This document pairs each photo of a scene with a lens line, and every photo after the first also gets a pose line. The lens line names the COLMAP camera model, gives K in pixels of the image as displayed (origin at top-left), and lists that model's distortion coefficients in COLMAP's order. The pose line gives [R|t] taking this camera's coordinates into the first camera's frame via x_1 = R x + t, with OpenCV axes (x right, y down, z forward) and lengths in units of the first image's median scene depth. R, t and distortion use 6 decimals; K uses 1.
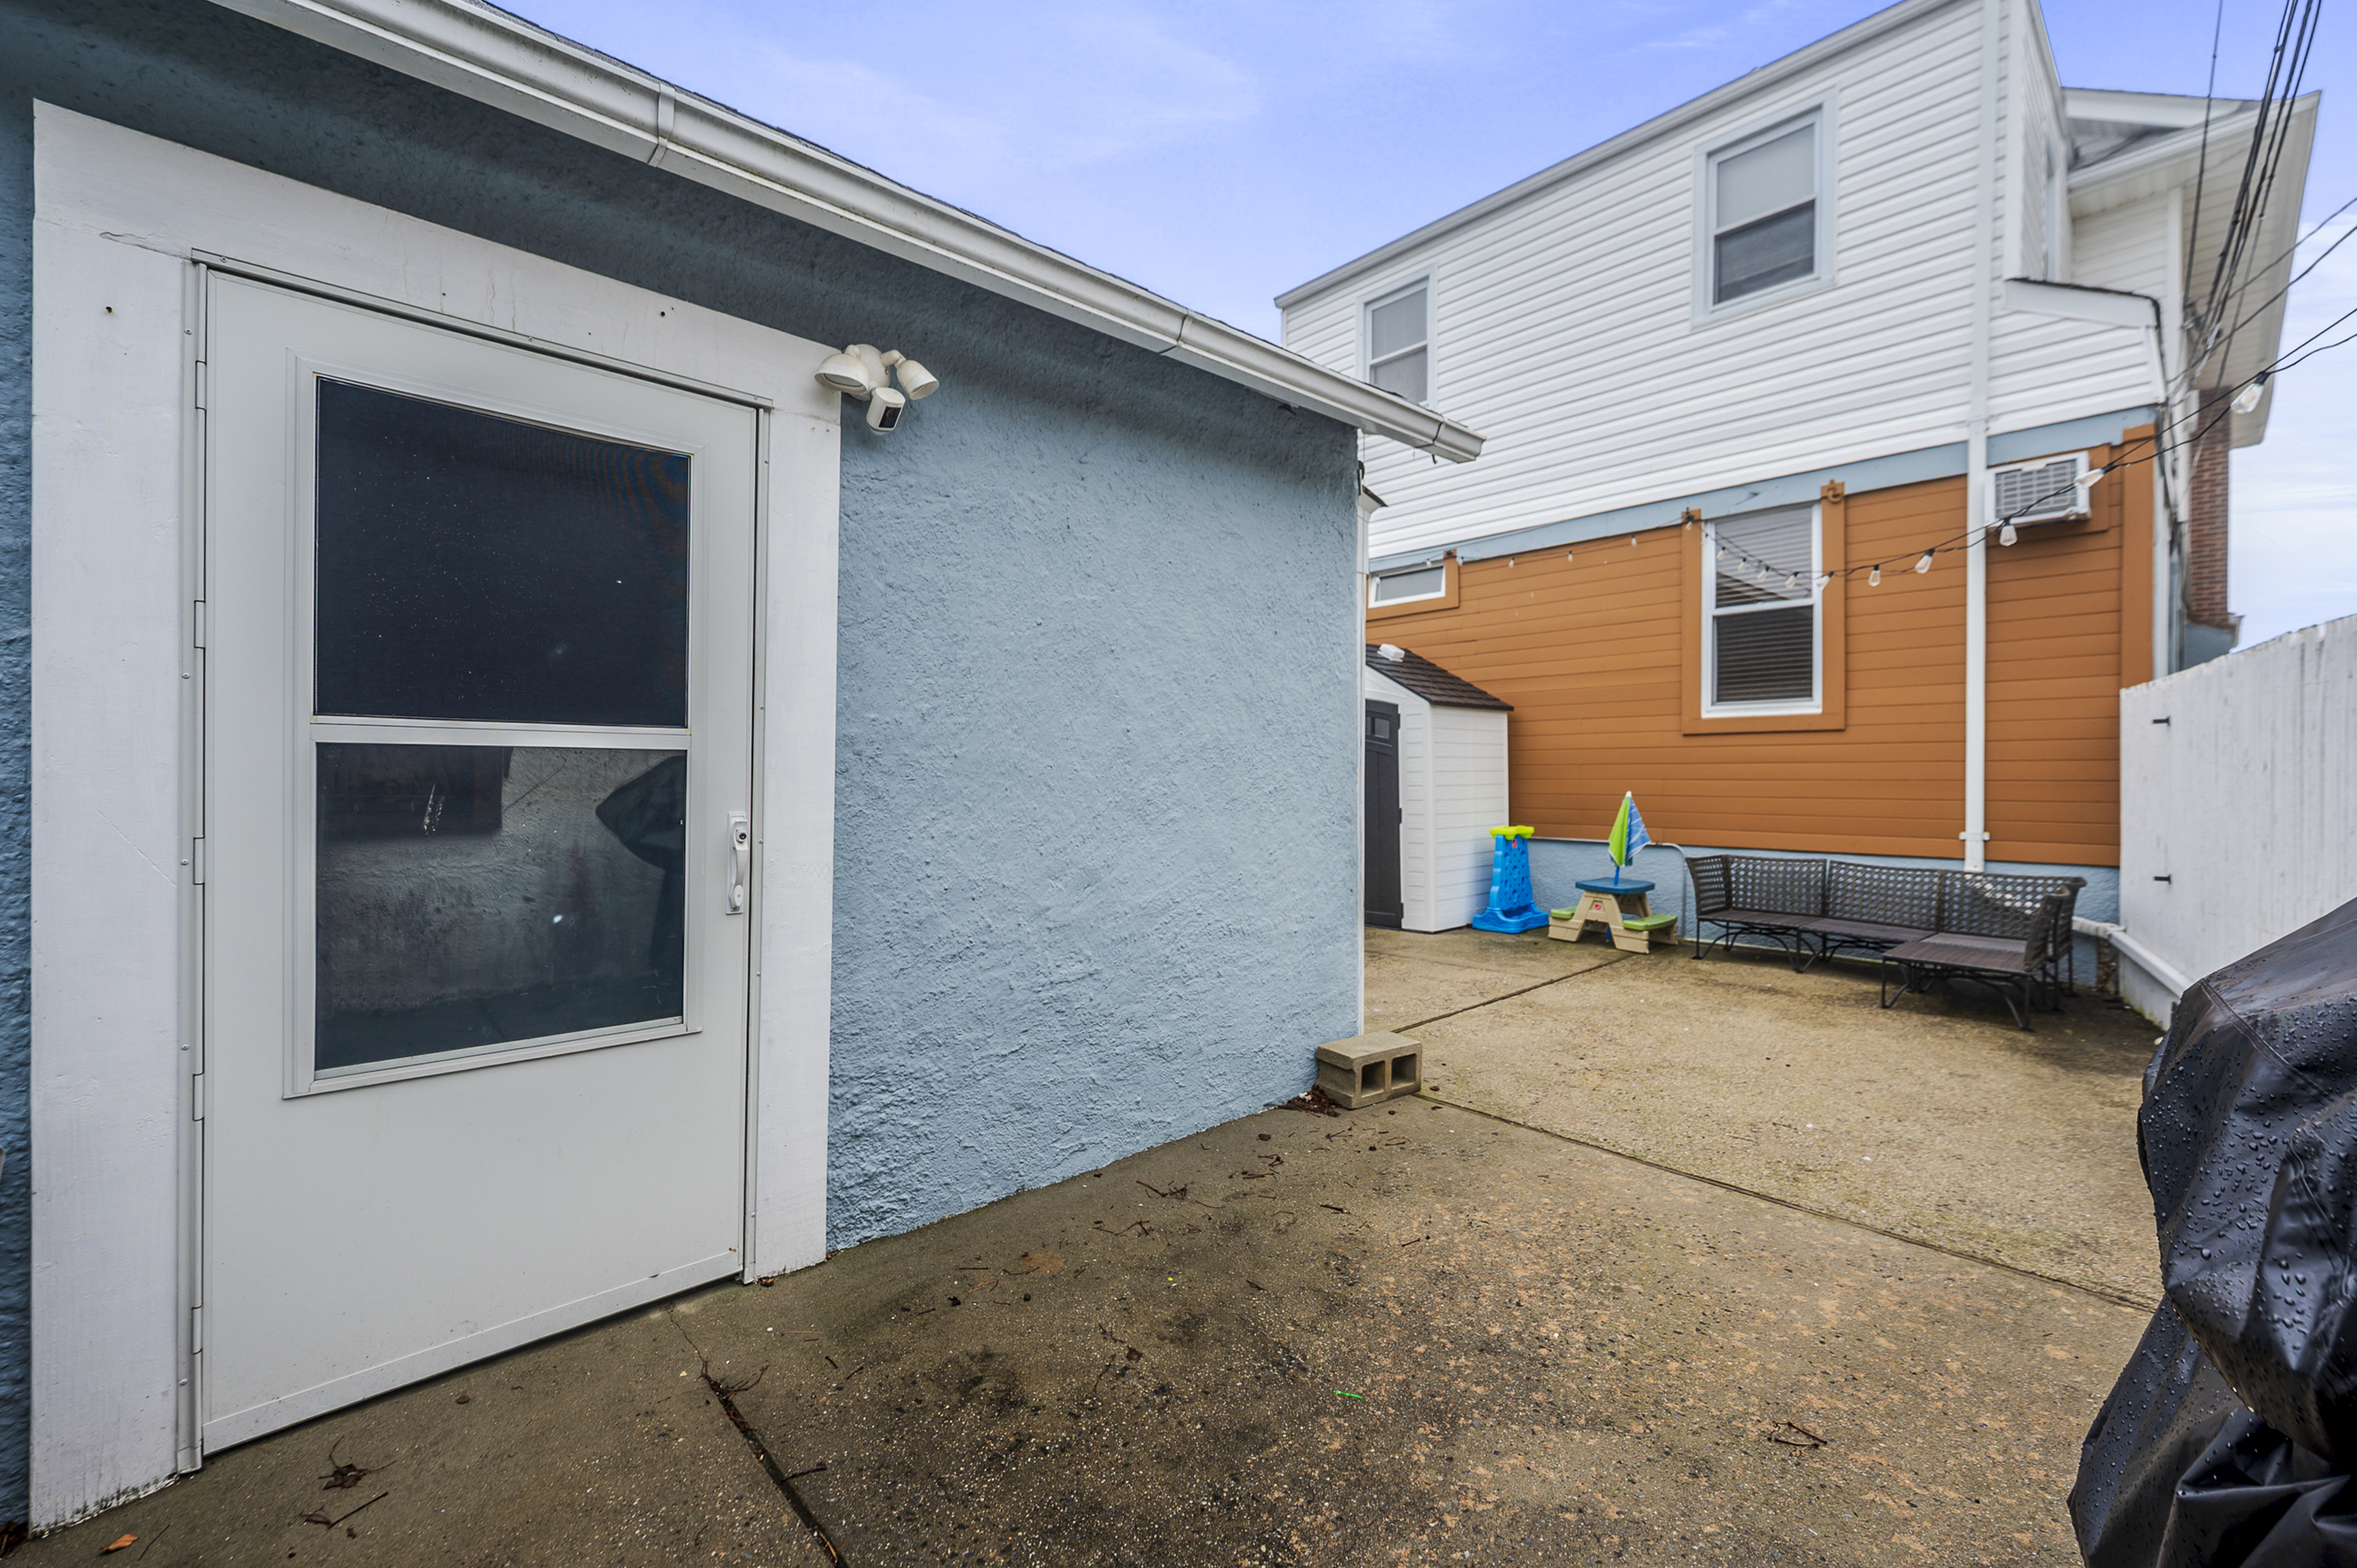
lens RADIAL K [[964.4, 0, 1180.3], [0, 964.4, 777.2], [0, 0, 1]] dist [-0.002340, -0.000270]
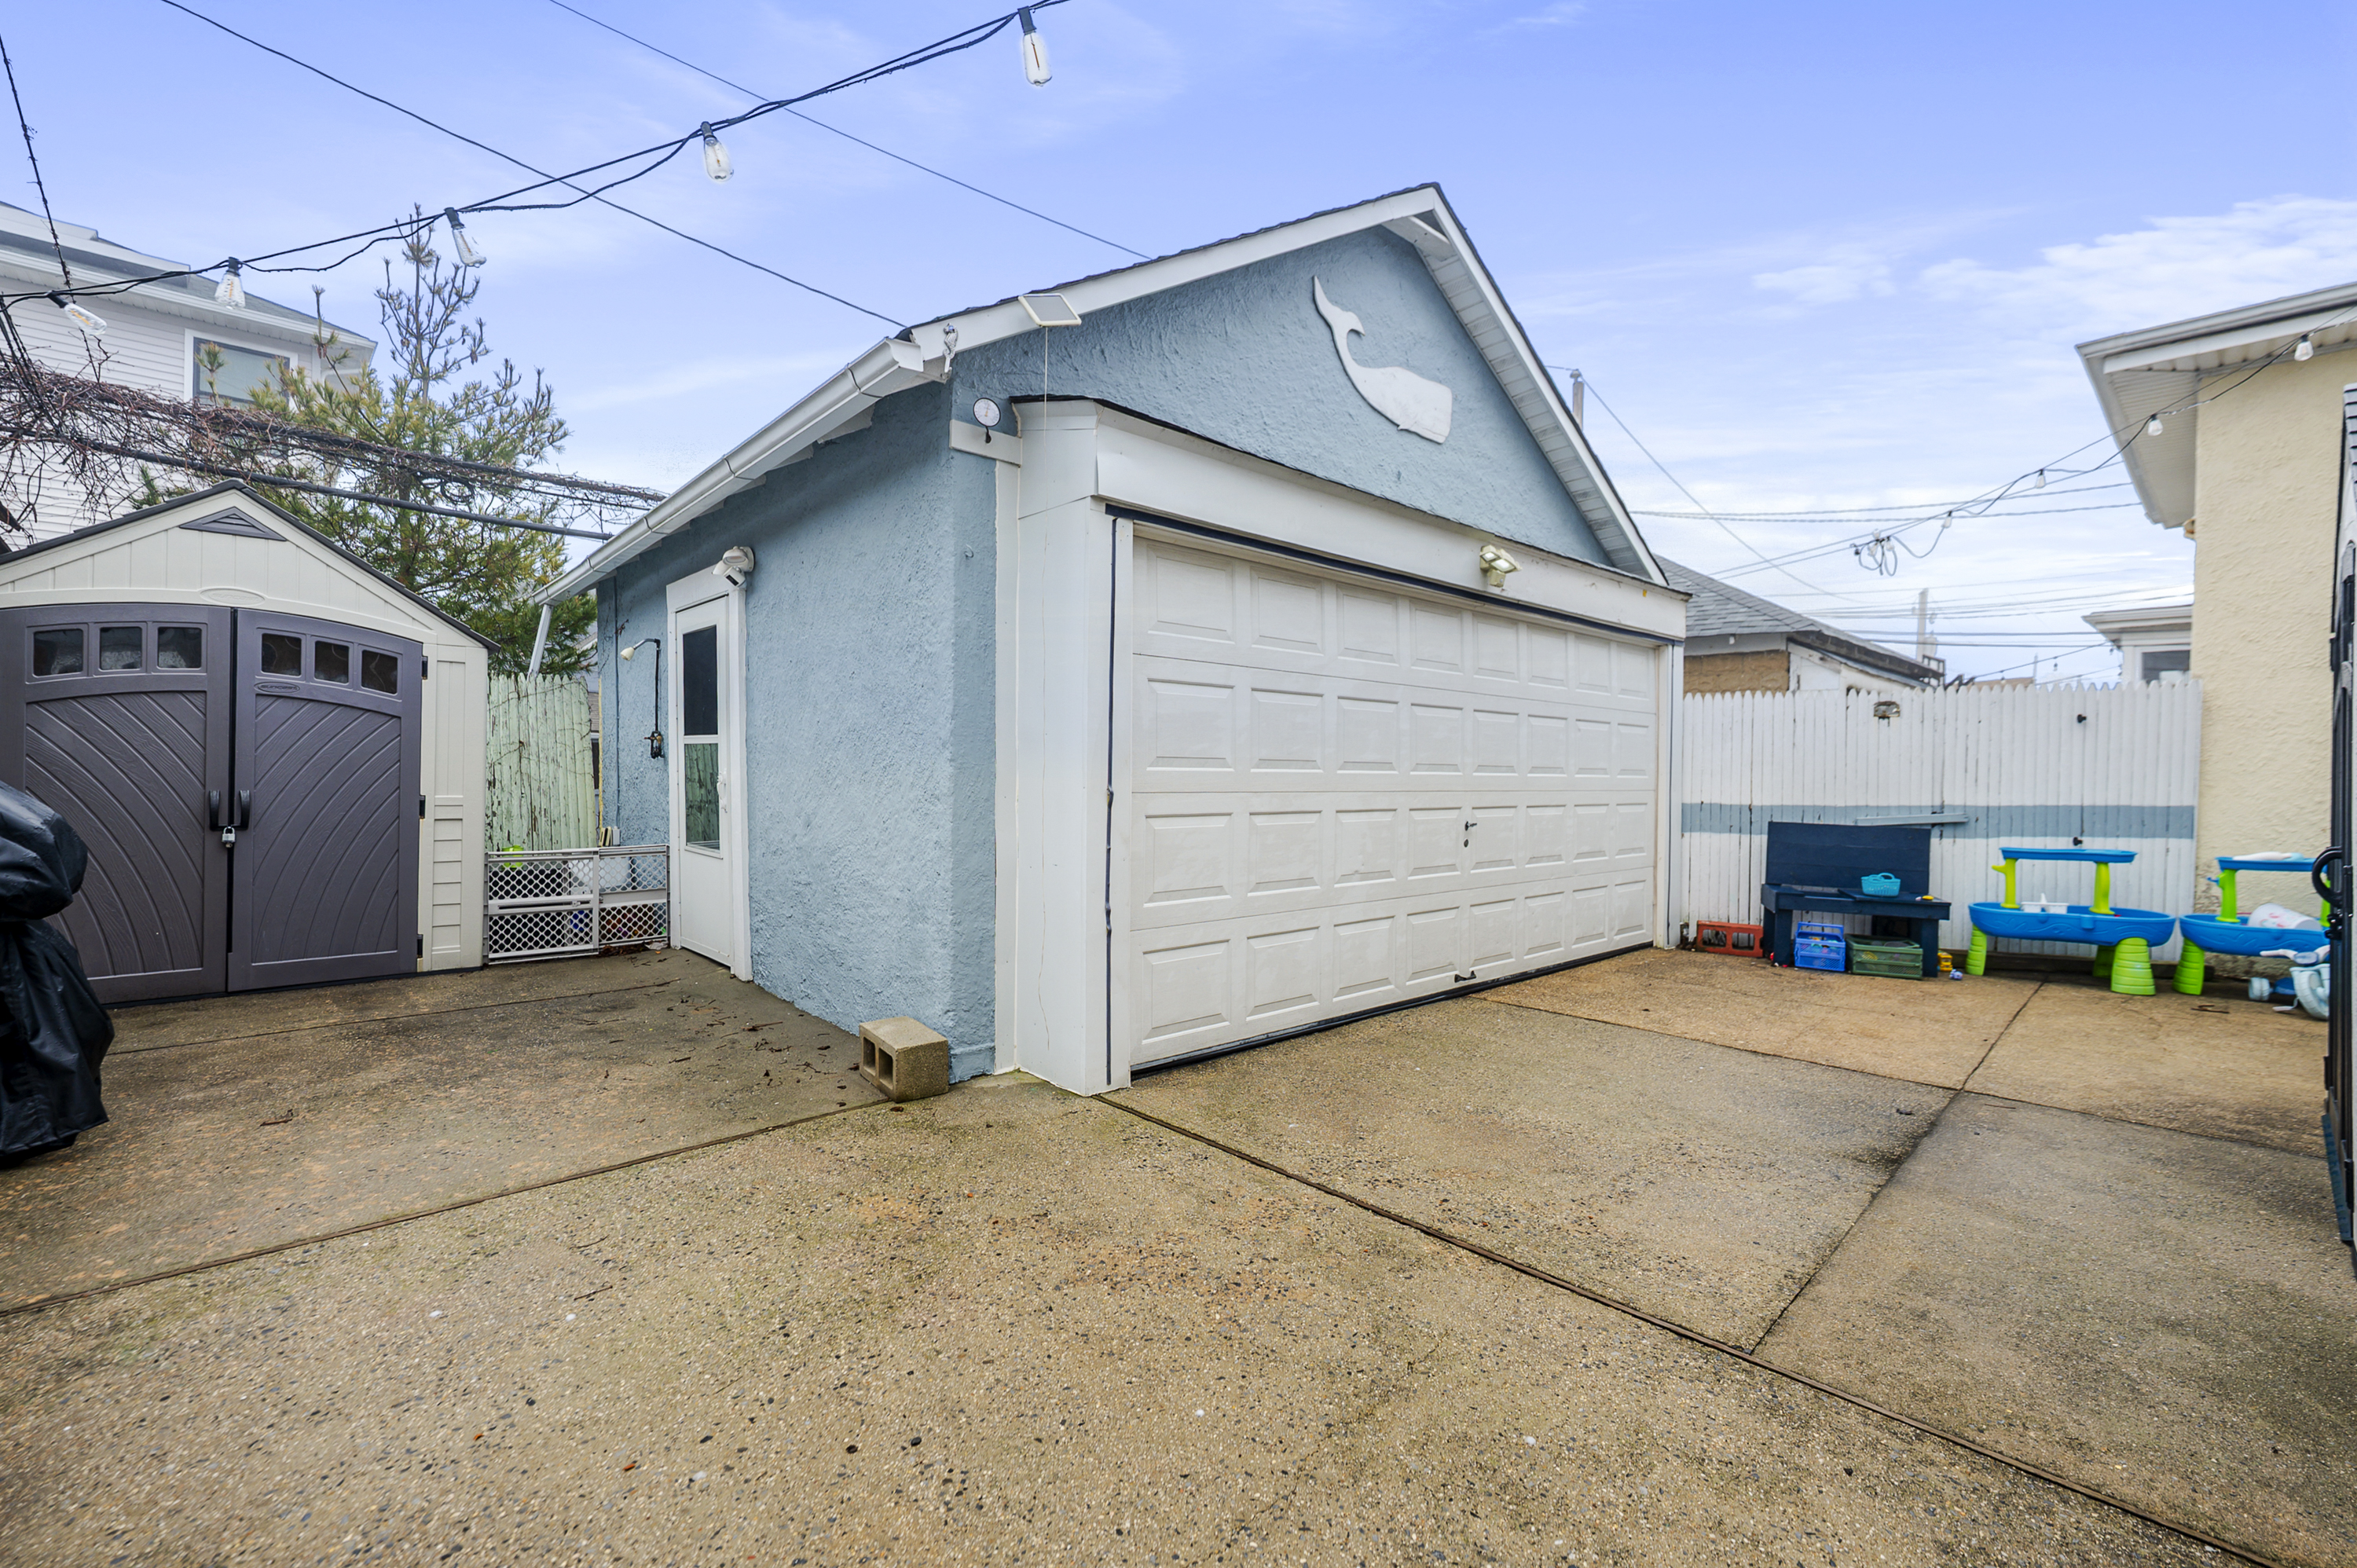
lens RADIAL K [[994.6, 0, 1188.2], [0, 994.6, 773.1], [0, 0, 1]] dist [-0.000379, 0.000062]
pose [[-0.002596, 0.001980, -0.999995, 0.650167], [-0.016604, 0.999860, 0.002023, 0.007528], [0.999859, 0.016609, -0.002563, 0.705550]]
